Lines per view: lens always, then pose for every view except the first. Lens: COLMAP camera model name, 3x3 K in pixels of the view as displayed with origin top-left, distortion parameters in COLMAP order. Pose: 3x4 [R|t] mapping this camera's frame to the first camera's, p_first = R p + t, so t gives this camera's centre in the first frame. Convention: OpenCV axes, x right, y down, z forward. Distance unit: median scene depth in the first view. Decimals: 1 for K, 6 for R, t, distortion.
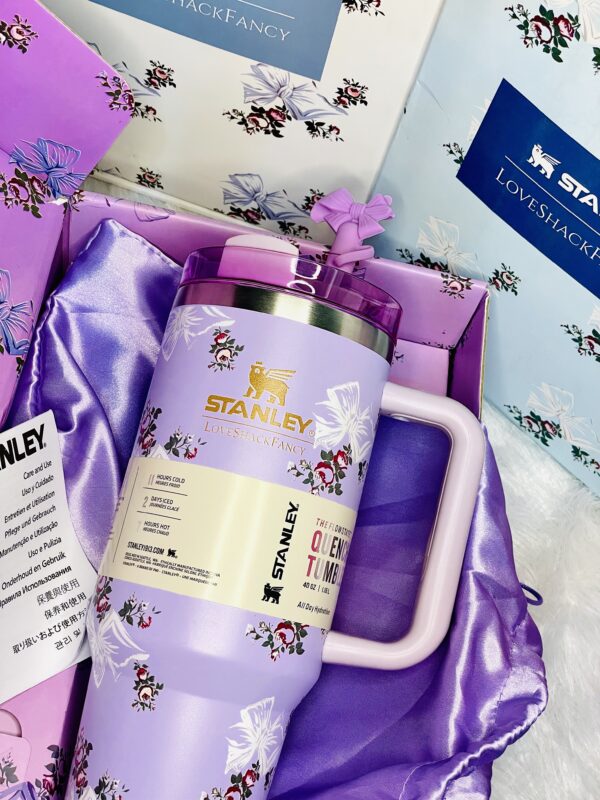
lens RADIAL K [[1206.3, 0, 300.0], [0, 1206.3, 400.0], [0, 0, 1]] dist [0.049619, -0.019194]
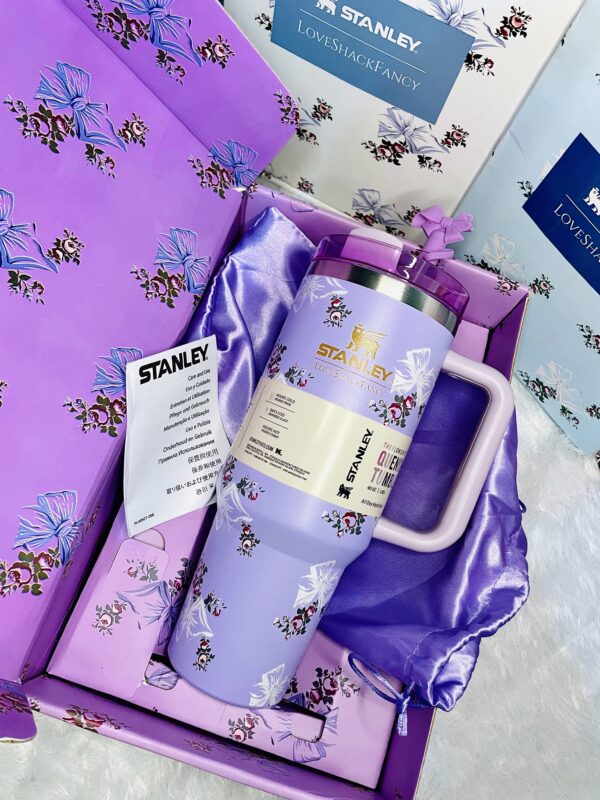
lens RADIAL K [[614.1, 0, 303.4], [0, 614.1, 398.8], [0, 0, 1]] dist [0.093902, -0.164311]
pose [[0.983354, 0.156000, -0.093163, -0.019148], [-0.143721, 0.981500, 0.126502, -0.026594], [0.111174, -0.111006, 0.987582, 0.283280]]
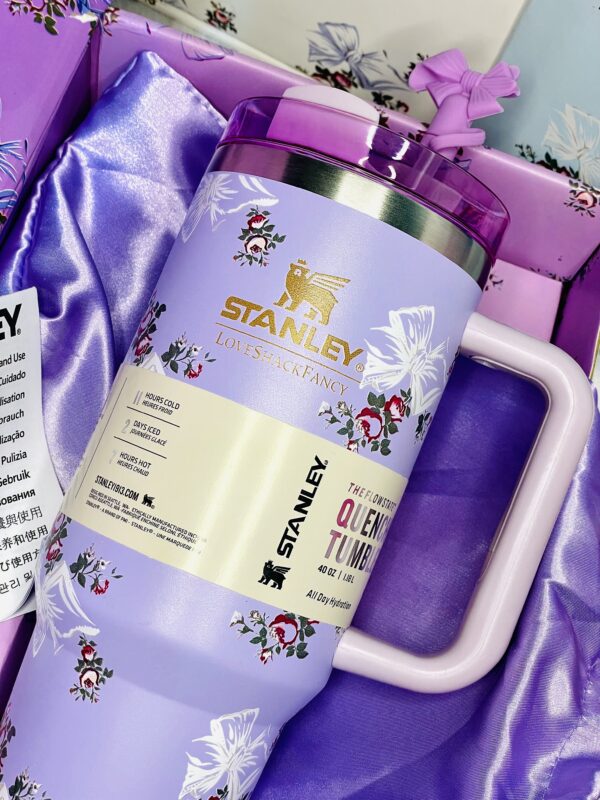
lens RADIAL K [[1236.1, 0, 300.0], [0, 1236.1, 400.0], [0, 0, 1]] dist [0.026632, -0.120556]
pose [[0.987053, 0.145483, -0.067530, 0.026427], [-0.140178, 0.987081, 0.077599, -0.005903], [0.077947, -0.067128, 0.994695, 0.239717]]
